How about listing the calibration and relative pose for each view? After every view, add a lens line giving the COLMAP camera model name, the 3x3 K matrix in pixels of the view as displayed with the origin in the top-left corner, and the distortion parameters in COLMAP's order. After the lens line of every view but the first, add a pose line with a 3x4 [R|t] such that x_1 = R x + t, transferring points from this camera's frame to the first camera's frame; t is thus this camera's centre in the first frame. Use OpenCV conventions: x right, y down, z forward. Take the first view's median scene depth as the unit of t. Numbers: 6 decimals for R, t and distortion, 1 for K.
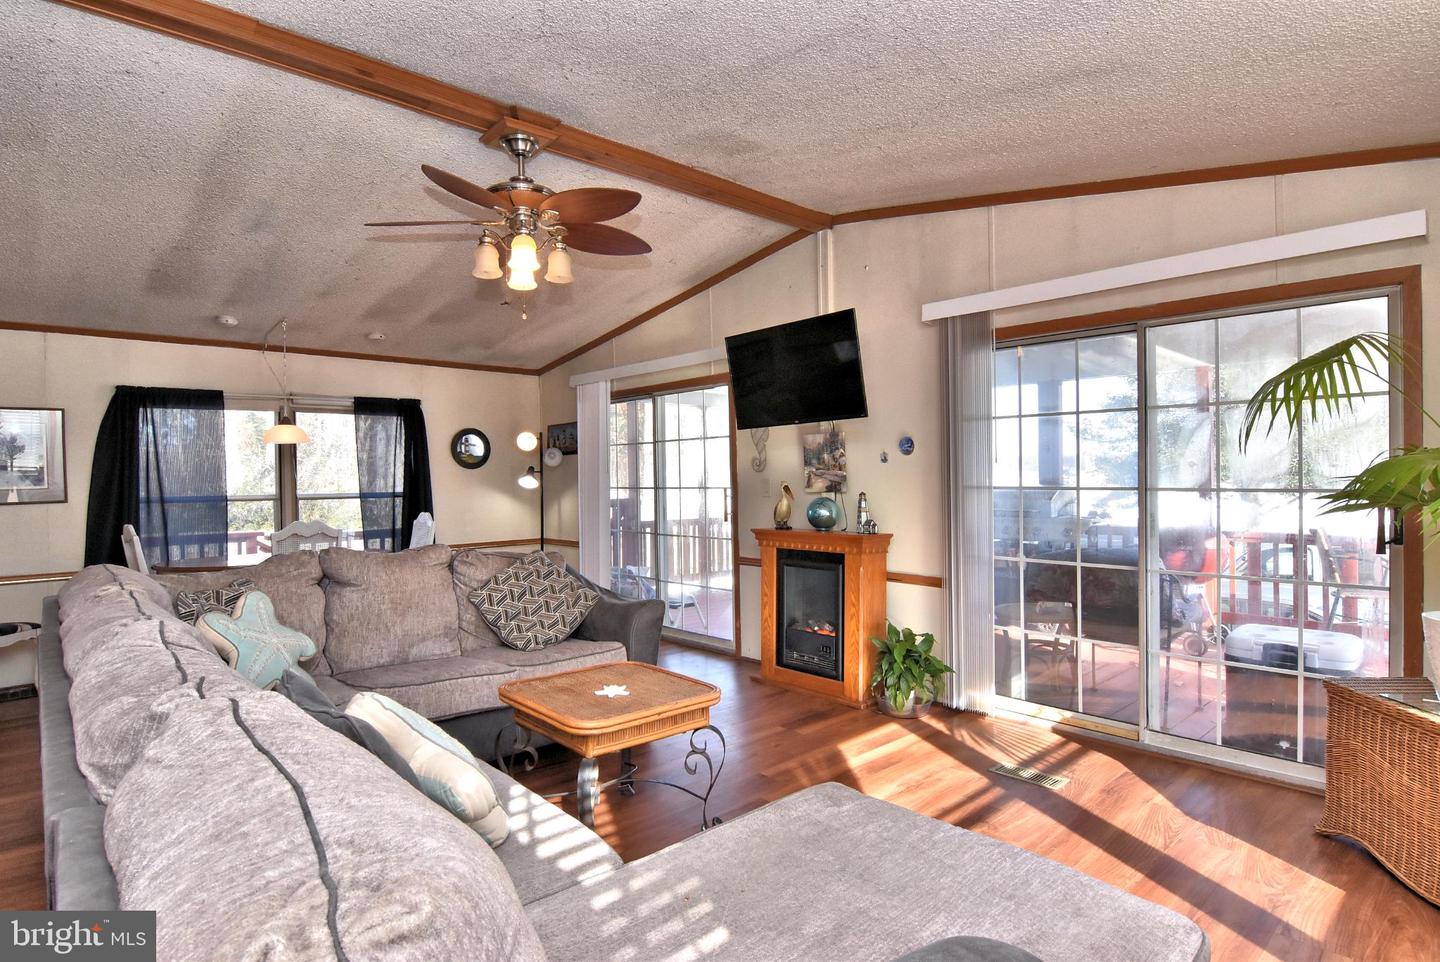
lens RADIAL K [[766.2, 0, 725.0], [0, 766.2, 480.1], [0, 0, 1]] dist [-0.005764, -0.008628]
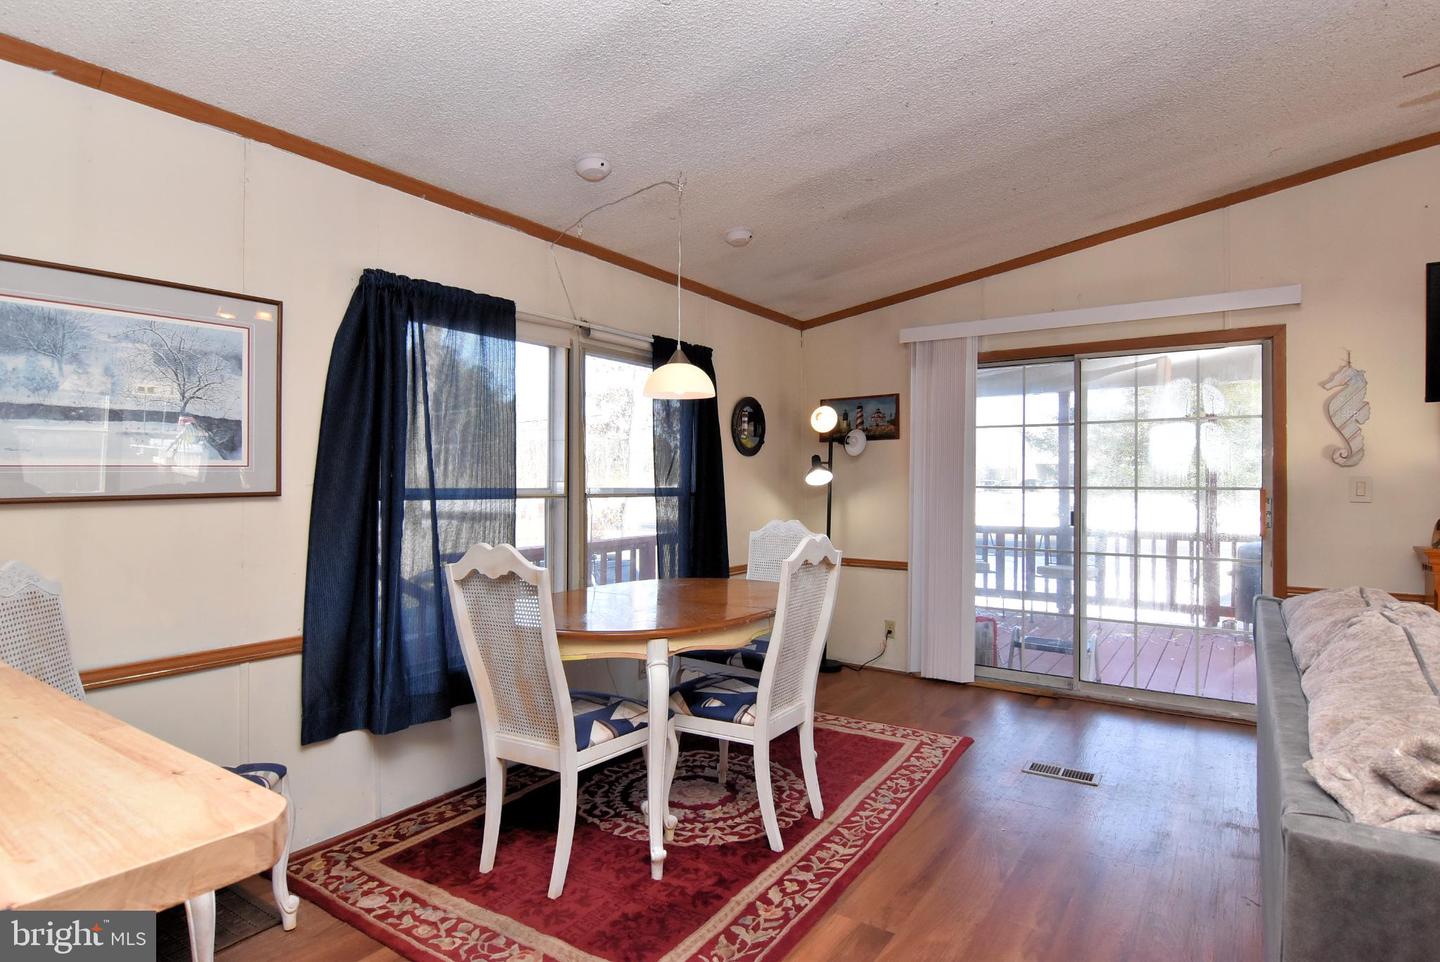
lens RADIAL K [[766.2, 0, 721.1], [0, 766.2, 479.2], [0, 0, 1]] dist [-0.005764, -0.008628]
pose [[0.975319, 0.018870, 0.219991, -0.787069], [-0.016917, 0.999799, -0.010755, 0.021783], [-0.220149, 0.006768, 0.975443, 0.517717]]
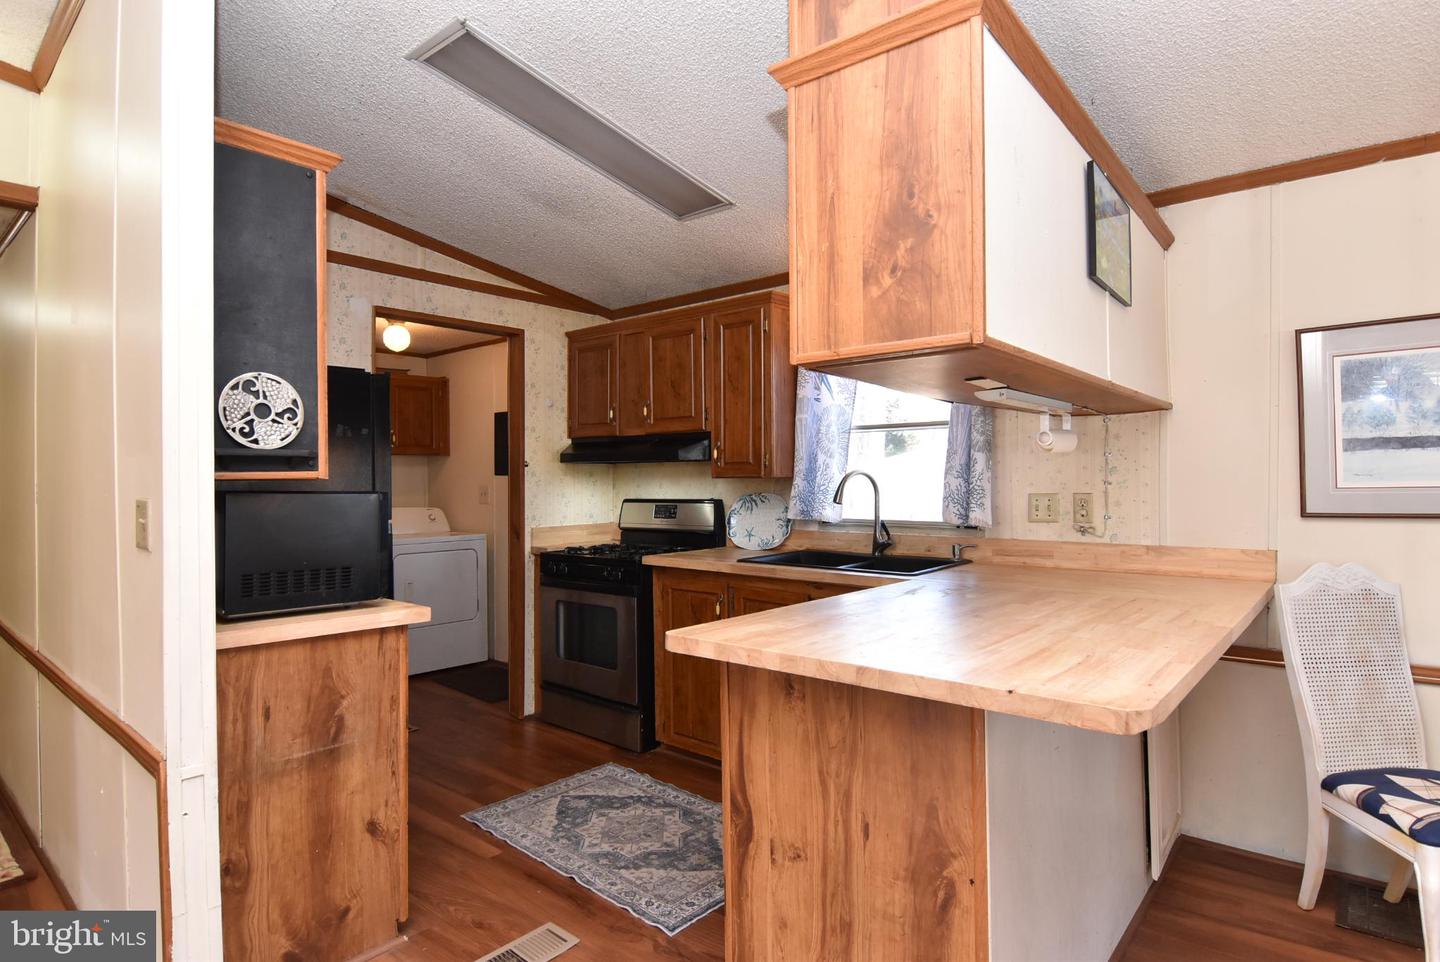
lens RADIAL K [[766.2, 0, 725.9], [0, 766.2, 482.2], [0, 0, 1]] dist [-0.005764, -0.008628]
pose [[0.117171, 0.017414, -0.992959, -0.597855], [-0.002893, 0.999848, 0.017193, 0.004342], [0.993108, 0.000858, 0.117204, 0.510857]]
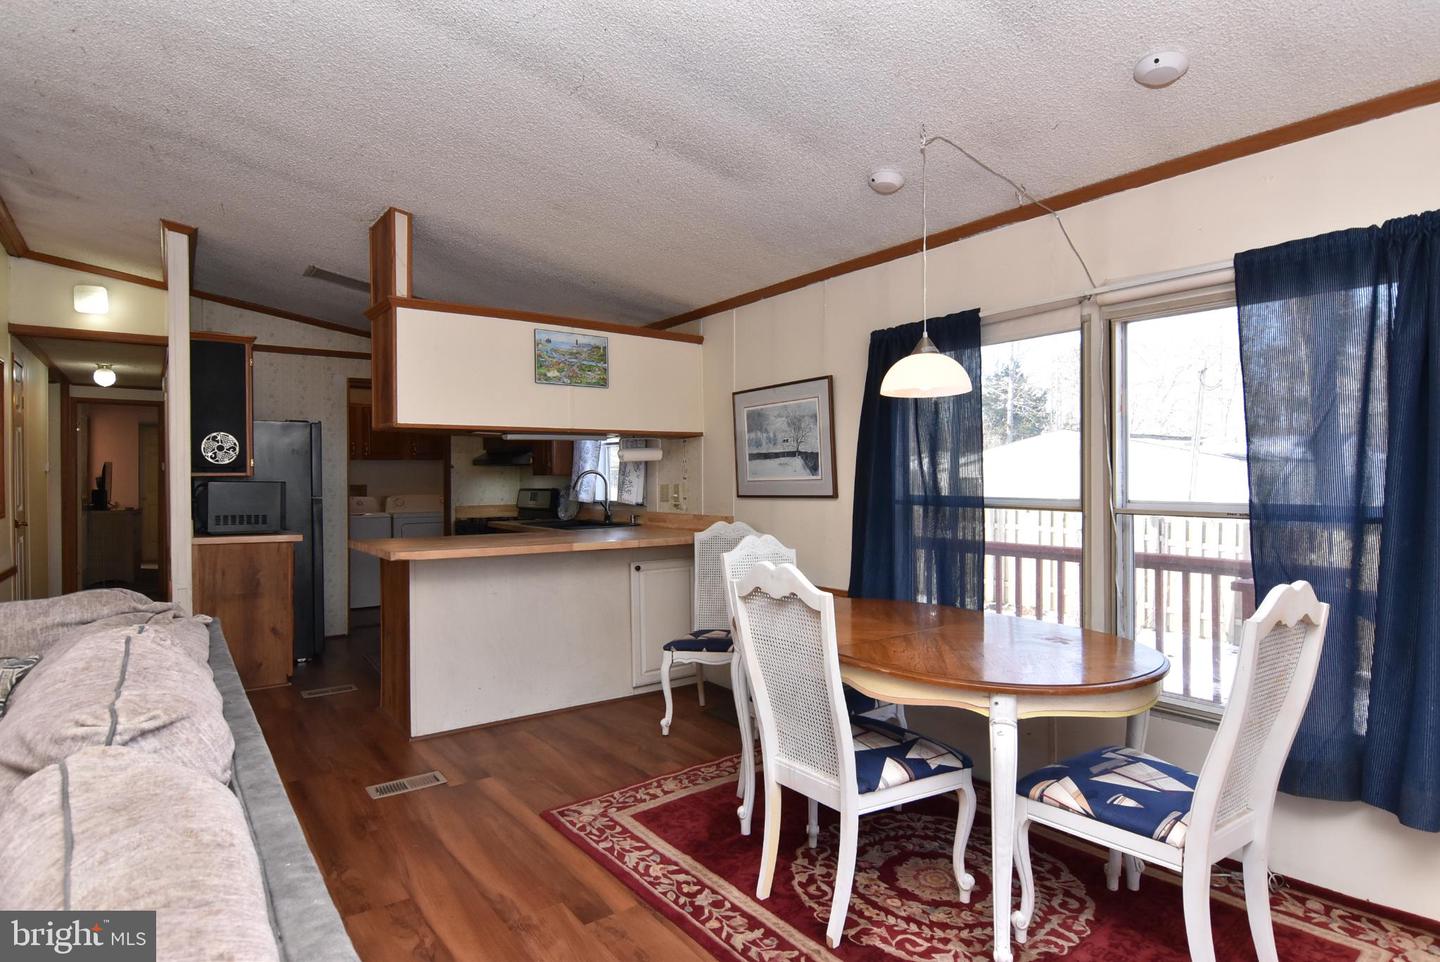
lens RADIAL K [[766.2, 0, 723.3], [0, 766.2, 480.1], [0, 0, 1]] dist [-0.005764, -0.008628]
pose [[-0.111875, 0.020288, -0.993515, -0.100032], [0.000469, 0.999793, 0.020363, -0.004866], [0.993722, 0.001813, -0.111861, 1.096037]]
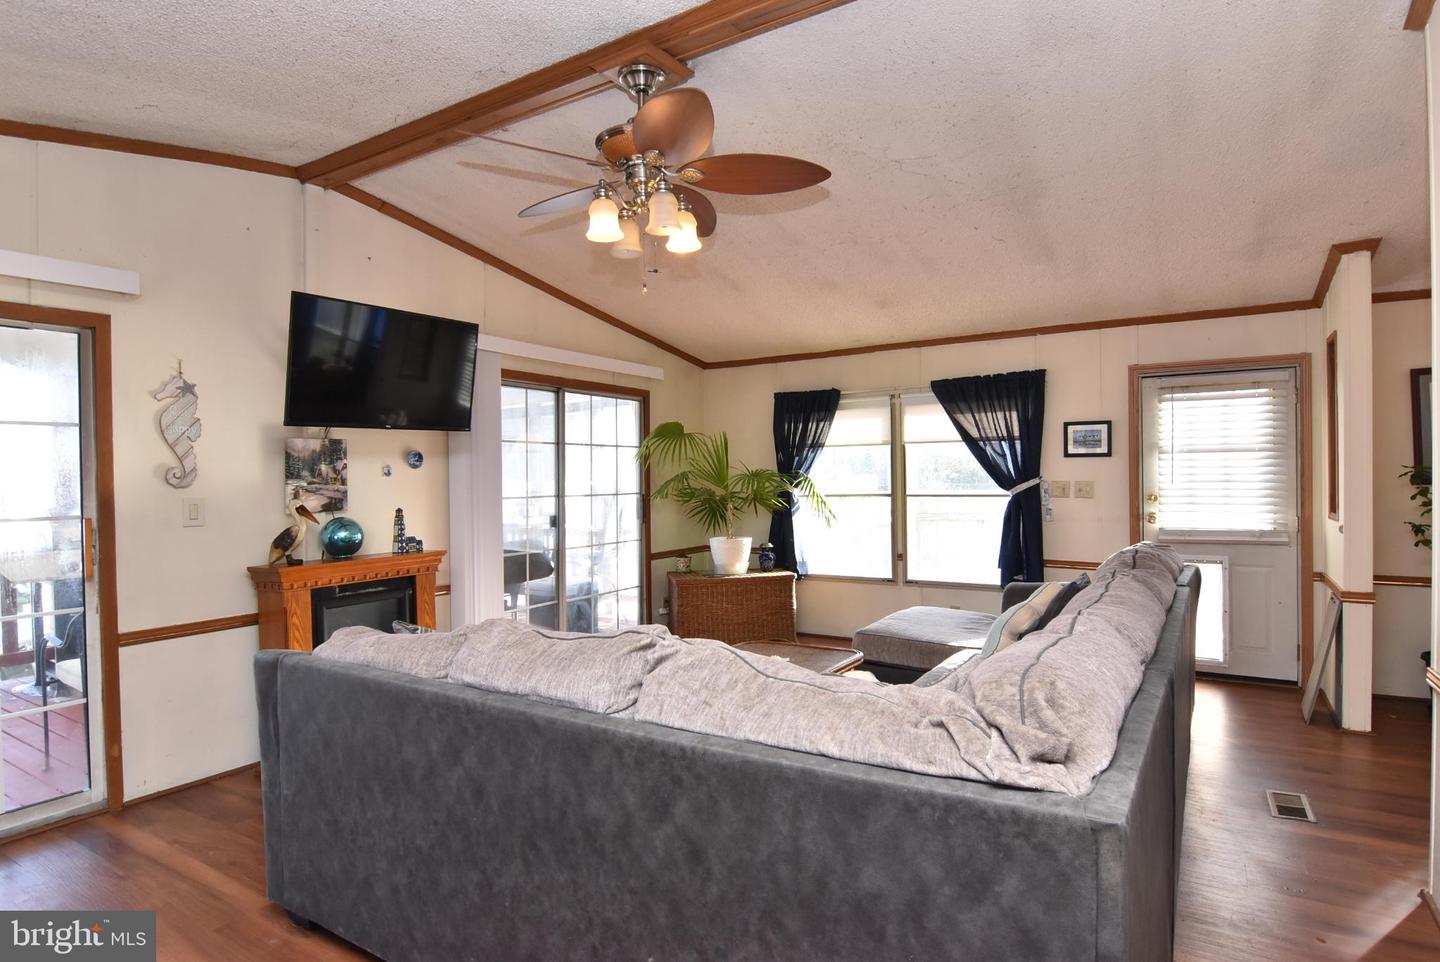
lens RADIAL K [[766.2, 0, 708.1], [0, 766.2, 485.6], [0, 0, 1]] dist [-0.005764, -0.008628]
pose [[-0.238133, 0.014500, 0.971124, -0.790647], [0.033962, 0.999401, -0.006594, 0.007598], [-0.970639, 0.031411, -0.238483, 0.849758]]
